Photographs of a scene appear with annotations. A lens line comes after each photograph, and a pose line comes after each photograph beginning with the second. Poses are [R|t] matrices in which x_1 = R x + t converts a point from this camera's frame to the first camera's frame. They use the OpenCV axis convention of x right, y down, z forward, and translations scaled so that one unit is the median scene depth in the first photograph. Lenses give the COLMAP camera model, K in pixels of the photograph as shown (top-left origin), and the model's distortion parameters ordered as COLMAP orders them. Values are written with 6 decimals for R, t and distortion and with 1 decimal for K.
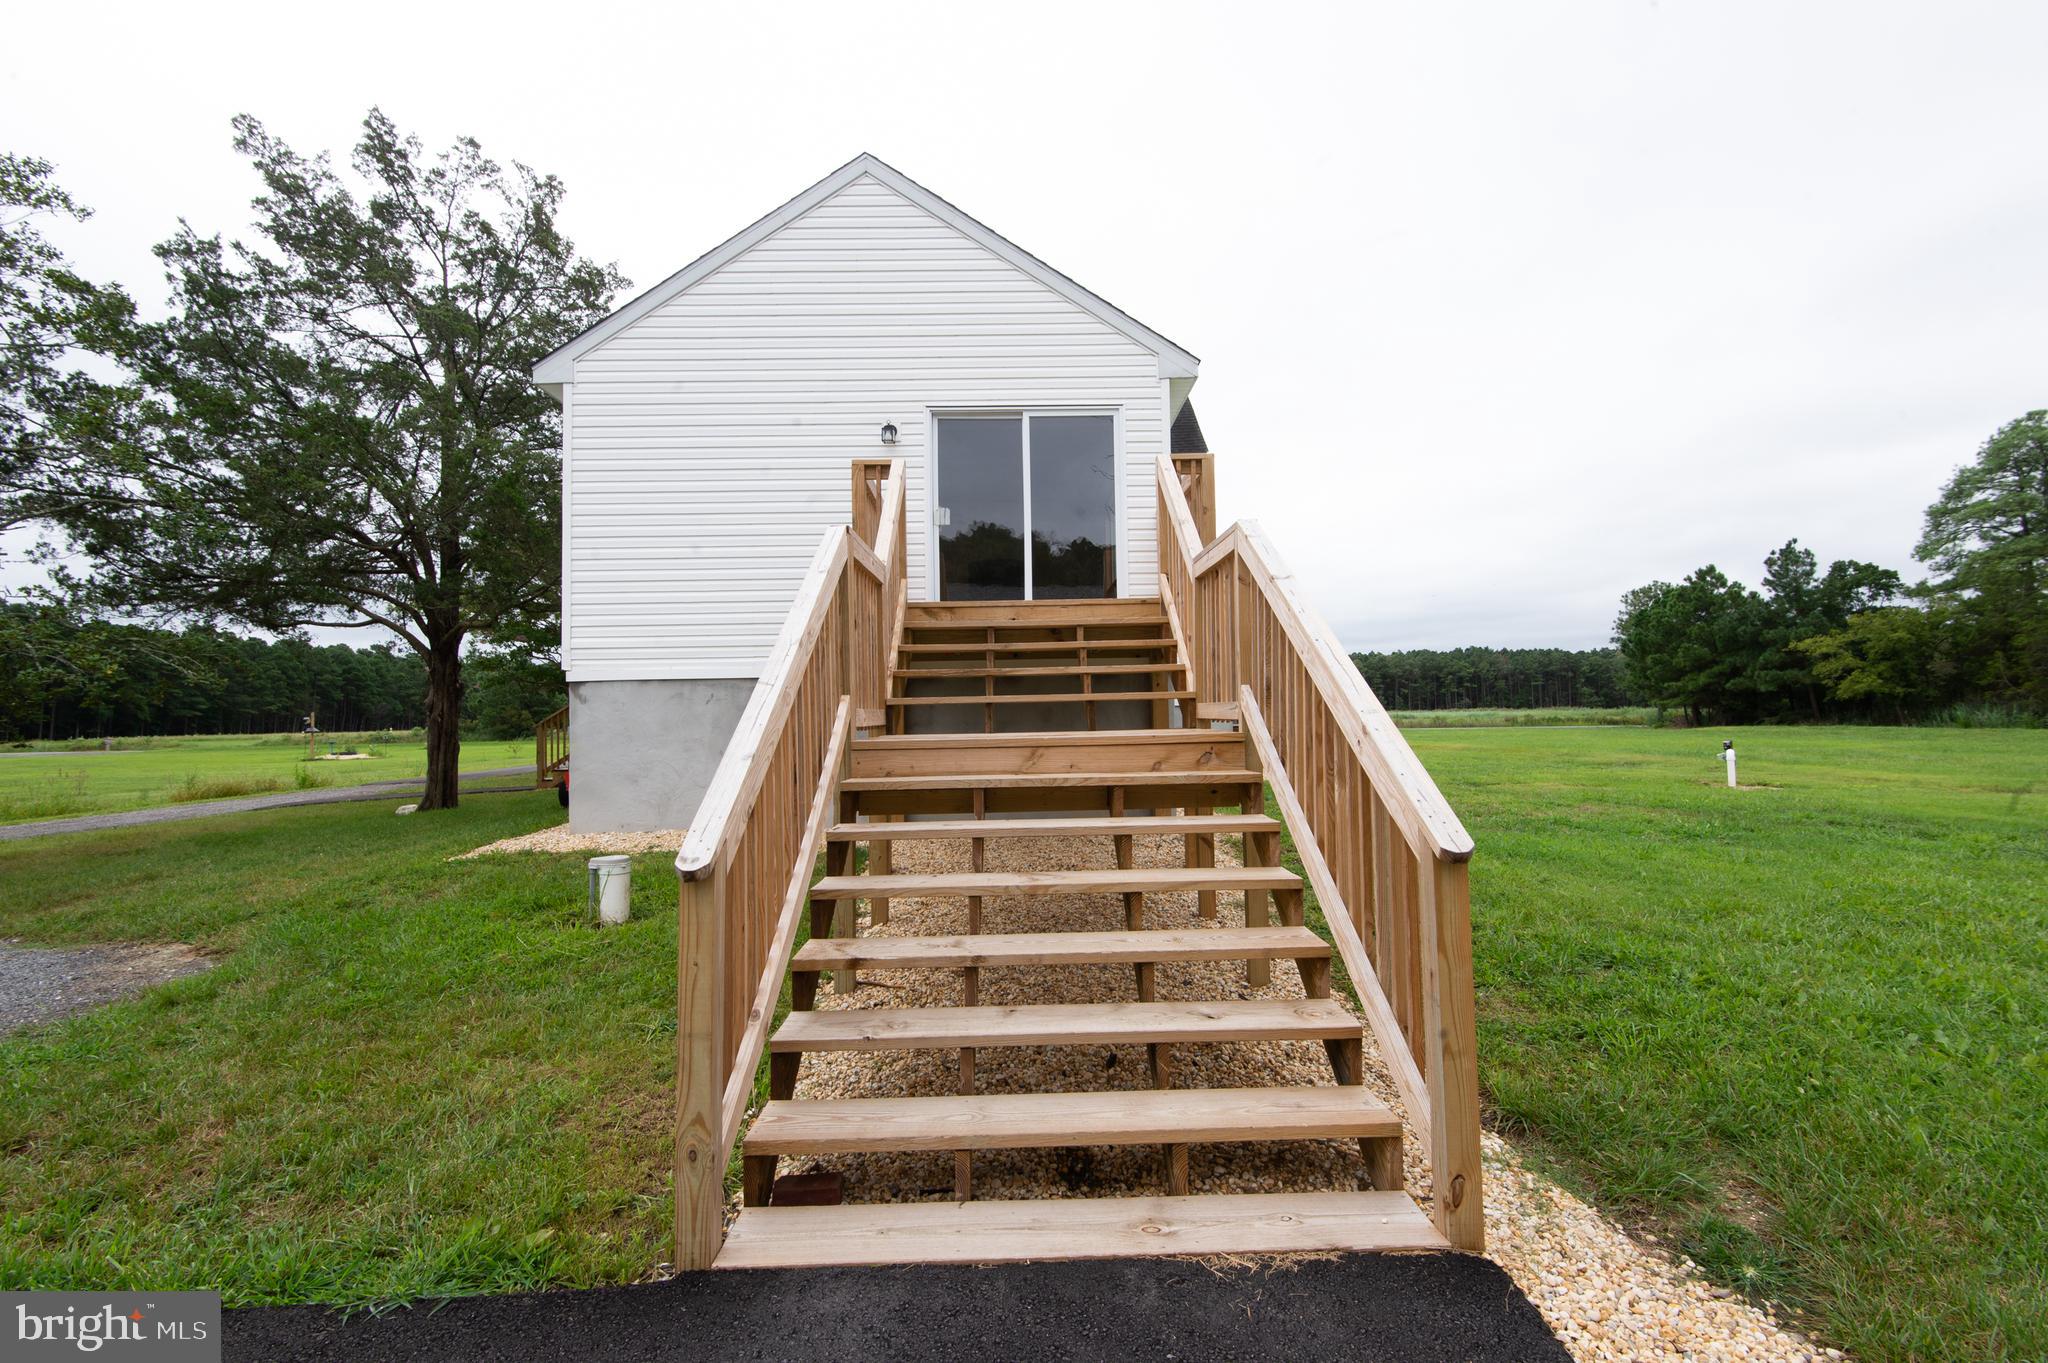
lens RADIAL K [[923.7, 0, 1026.5], [0, 923.7, 722.0], [0, 0, 1]] dist [0.000842, 0.000320]
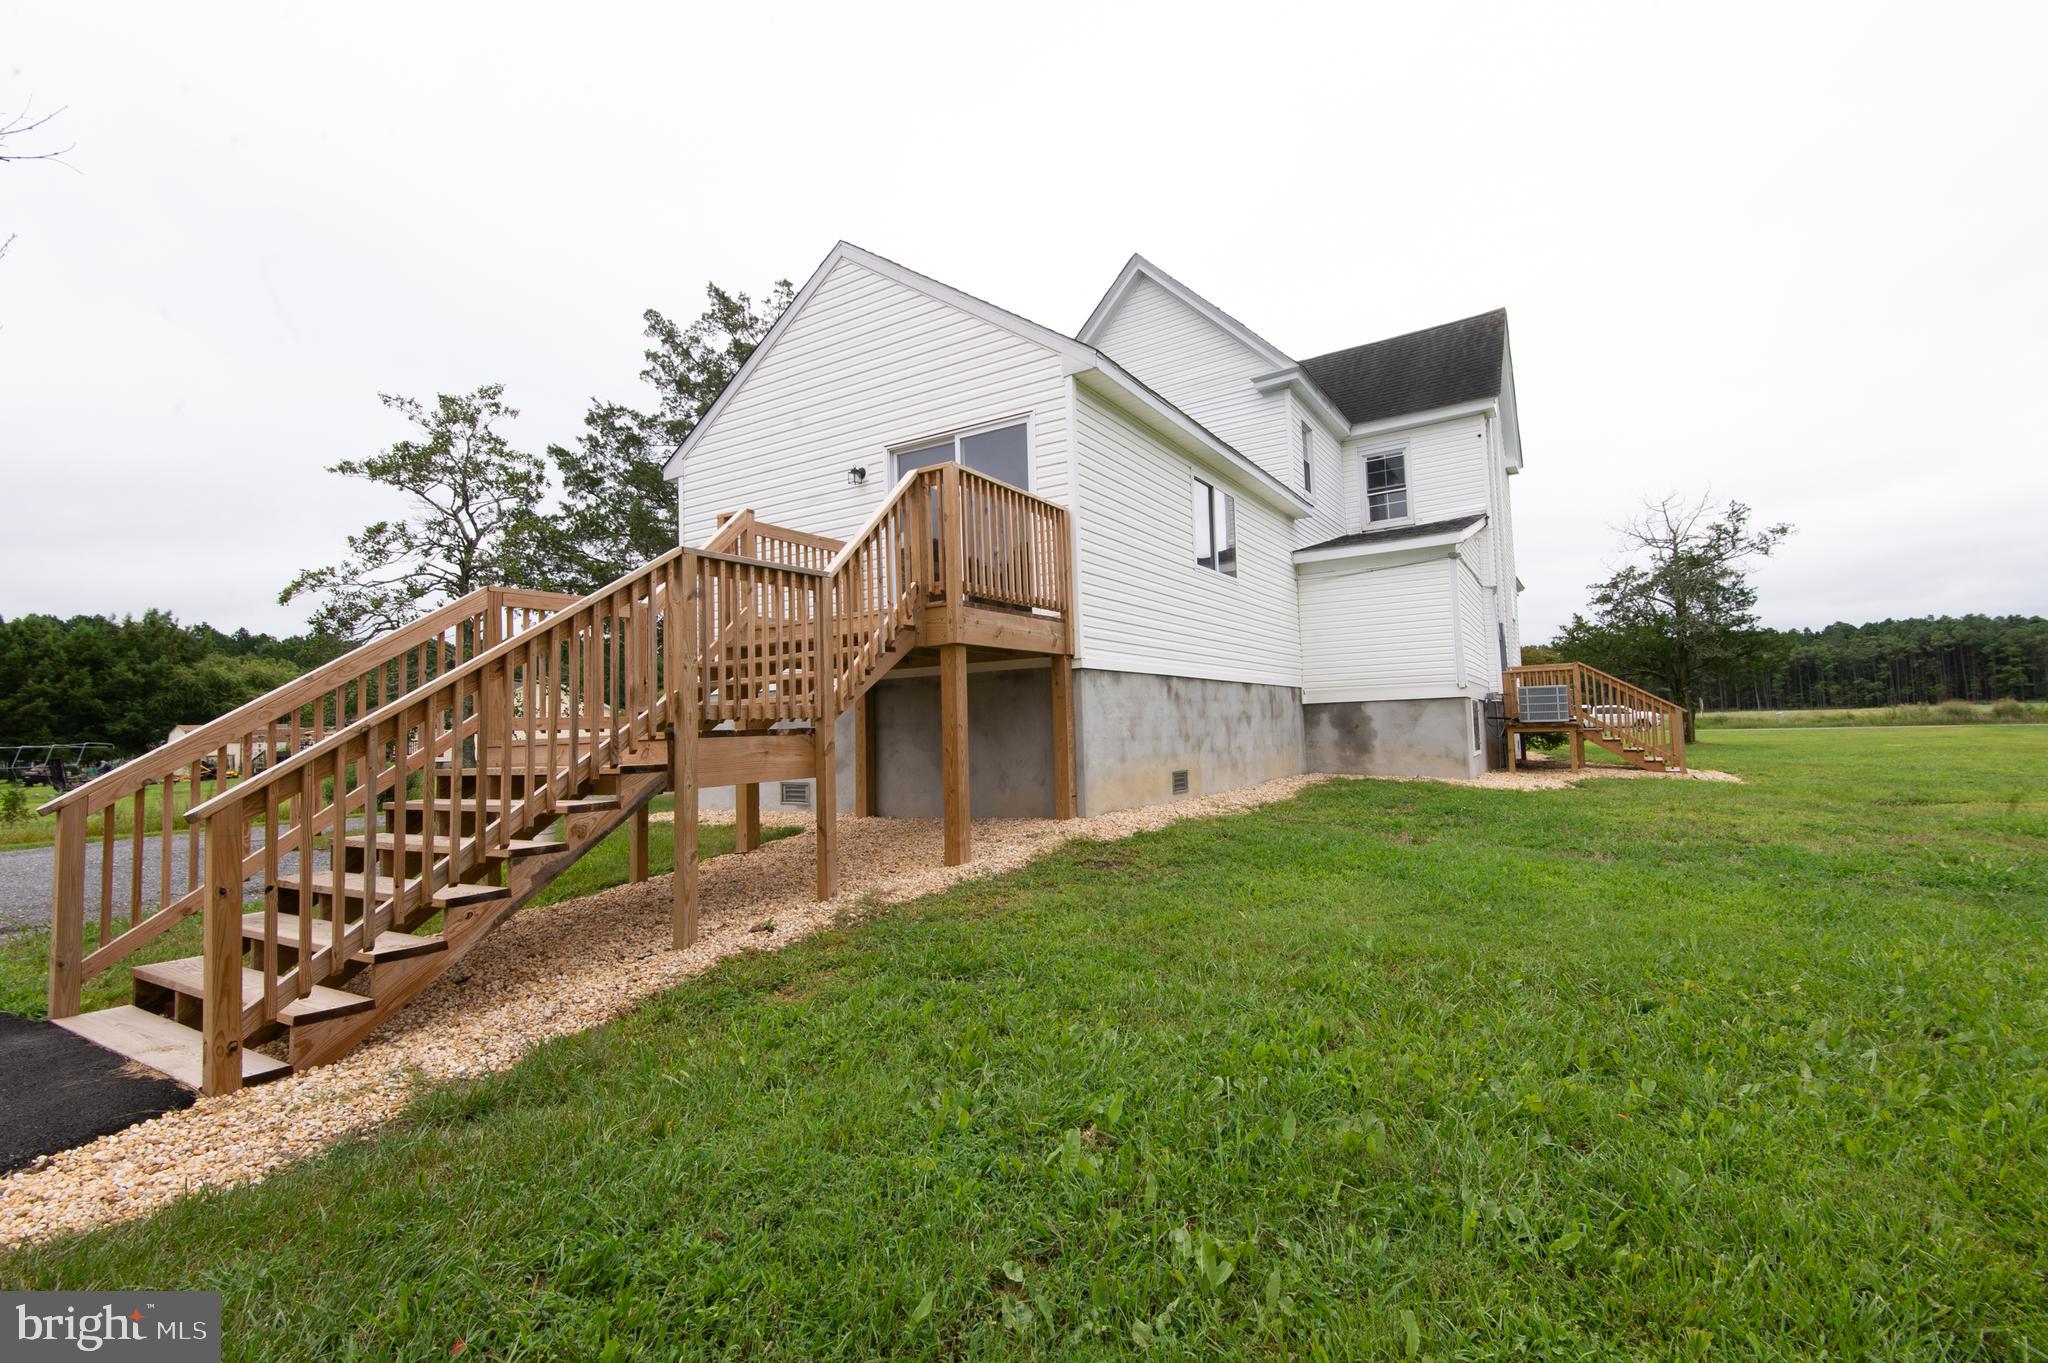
lens RADIAL K [[923.7, 0, 1026.5], [0, 923.7, 722.0], [0, 0, 1]] dist [0.000842, 0.000320]
pose [[0.835913, -0.004104, -0.548846, 0.653829], [0.000122, 0.999973, -0.007291, 0.002602], [0.548861, 0.006027, 0.835892, 0.153961]]
